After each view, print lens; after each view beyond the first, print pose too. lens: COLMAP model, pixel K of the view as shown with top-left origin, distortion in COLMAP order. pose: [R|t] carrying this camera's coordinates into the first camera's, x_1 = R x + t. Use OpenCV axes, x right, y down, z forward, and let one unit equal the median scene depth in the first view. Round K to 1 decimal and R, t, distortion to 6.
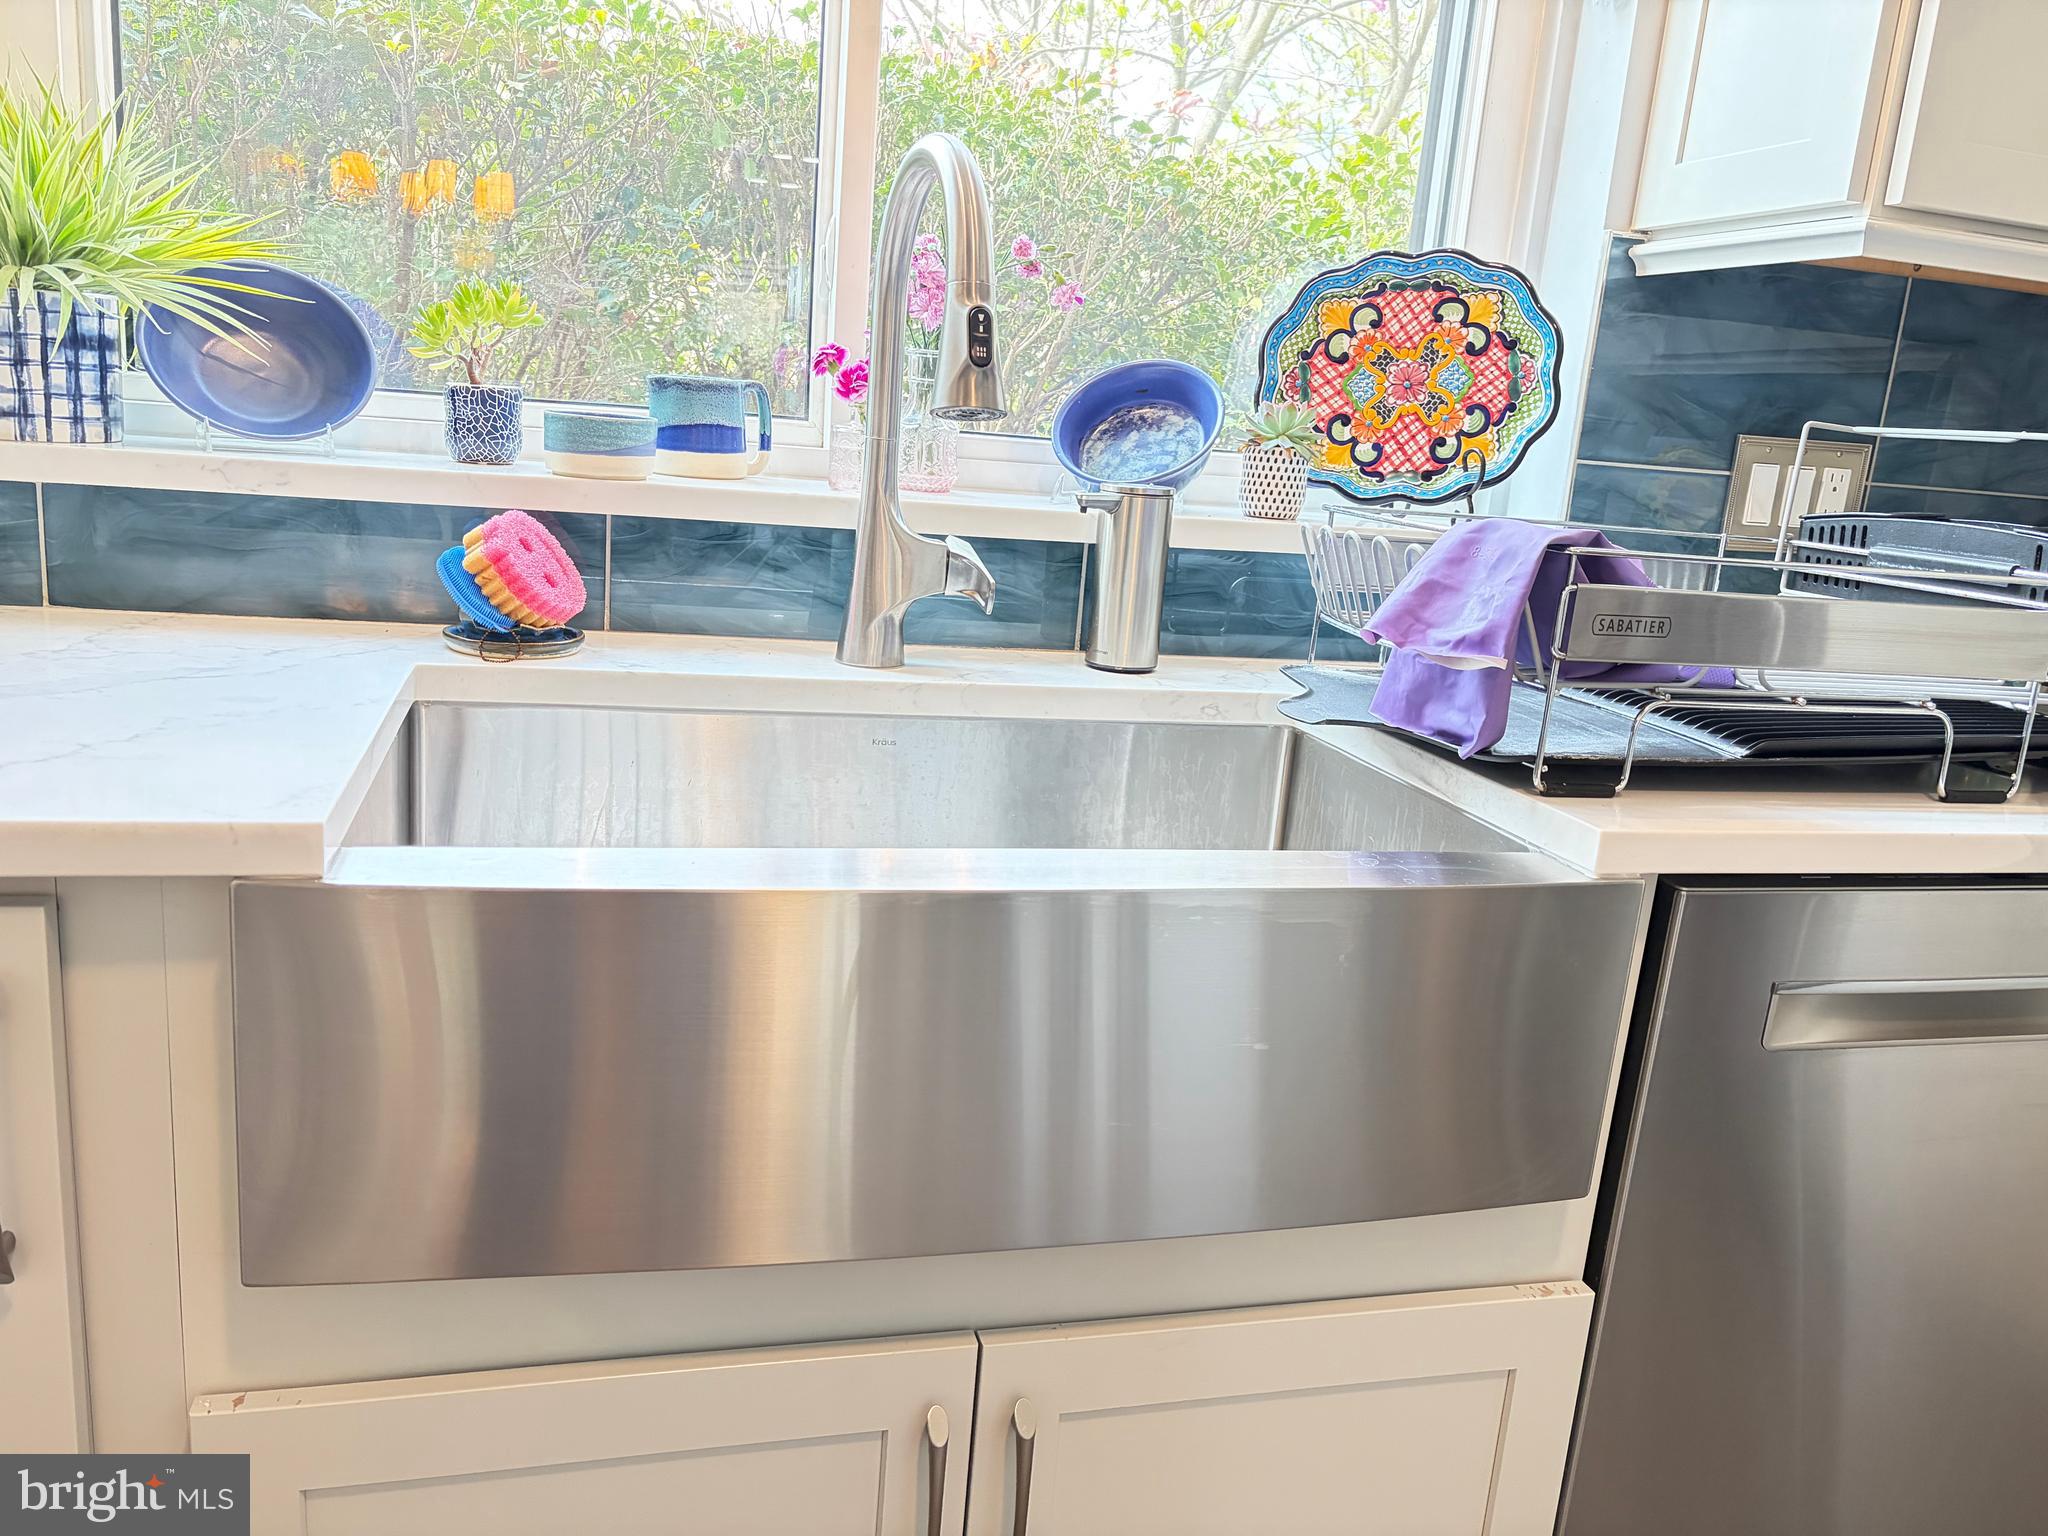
lens RADIAL K [[1555.1, 0, 1024.0], [0, 1555.1, 768.0], [0, 0, 1]] dist [0.075129, -0.088903]
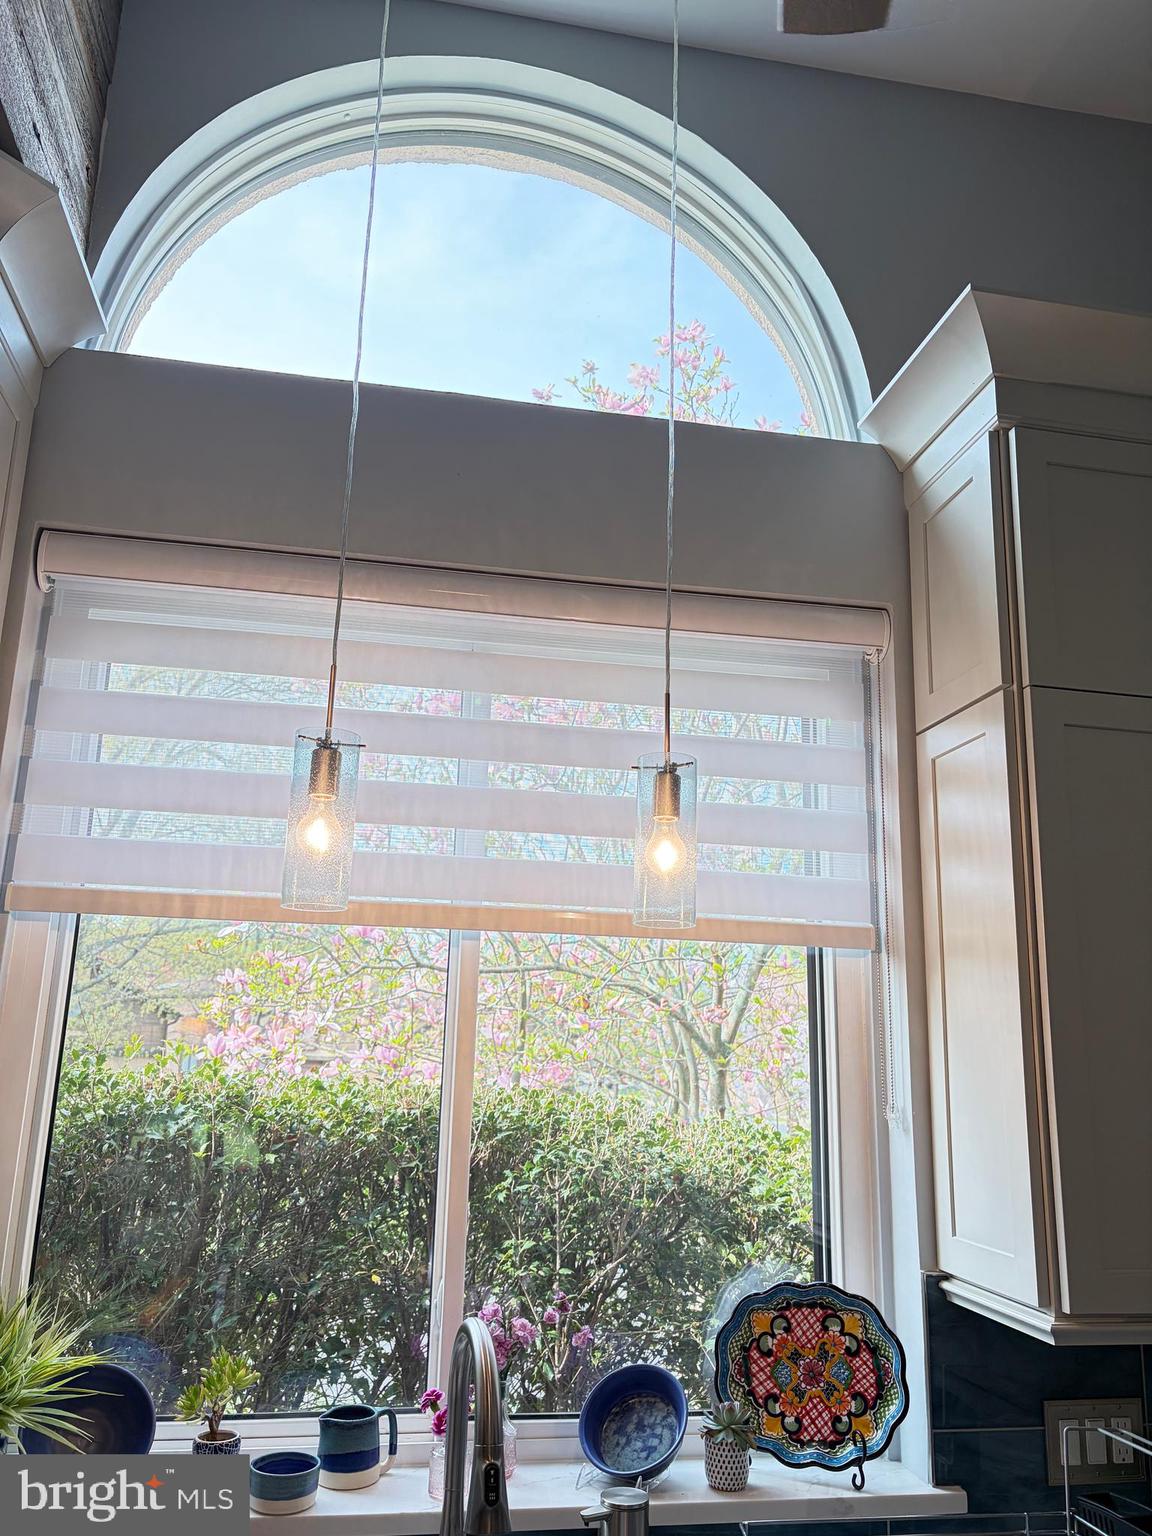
lens RADIAL K [[1166.3, 0, 576.0], [0, 1166.3, 768.0], [0, 0, 1]] dist [0.075129, -0.088903]
pose [[0.995341, -0.068277, -0.068080, 0.136509], [0.030180, 0.891221, -0.452563, -0.260611], [0.091574, 0.448400, 0.889130, -0.318122]]
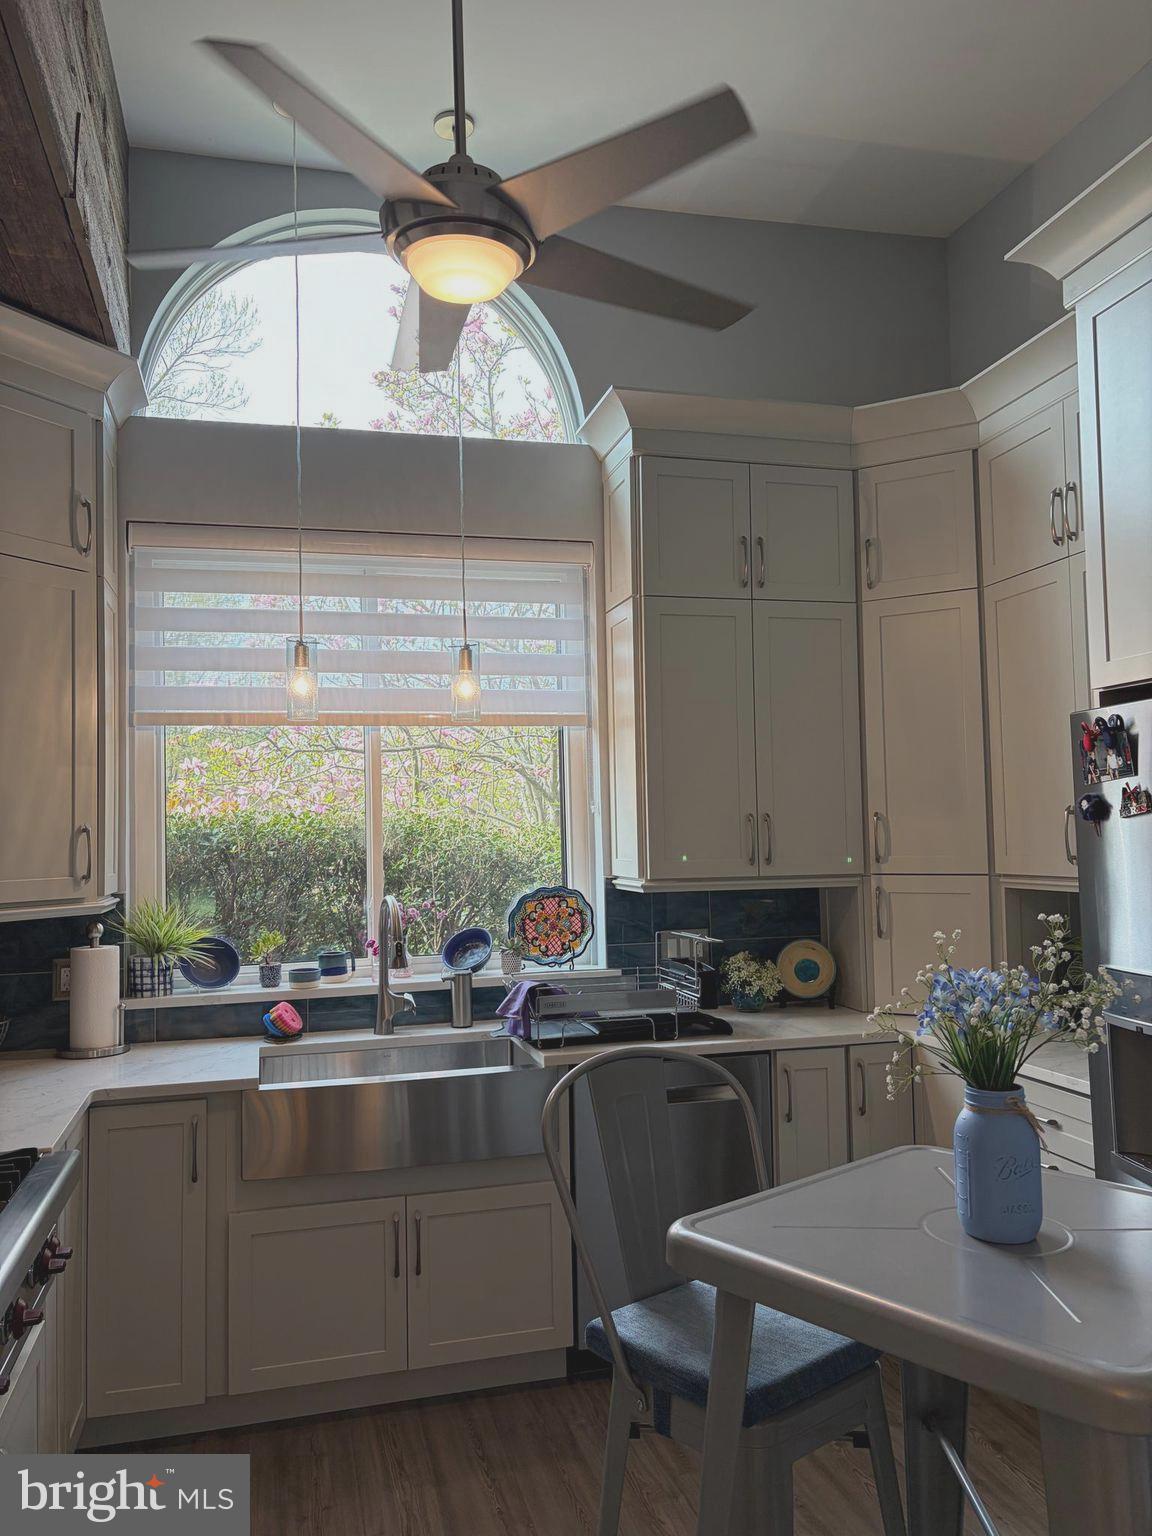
lens RADIAL K [[1166.3, 0, 576.0], [0, 1166.3, 768.0], [0, 0, 1]] dist [0.075129, -0.088903]
pose [[0.994830, -0.101536, 0.002084, 0.324197], [0.098240, 0.956927, -0.273203, 0.104965], [0.025746, 0.271995, 0.961954, -1.415313]]
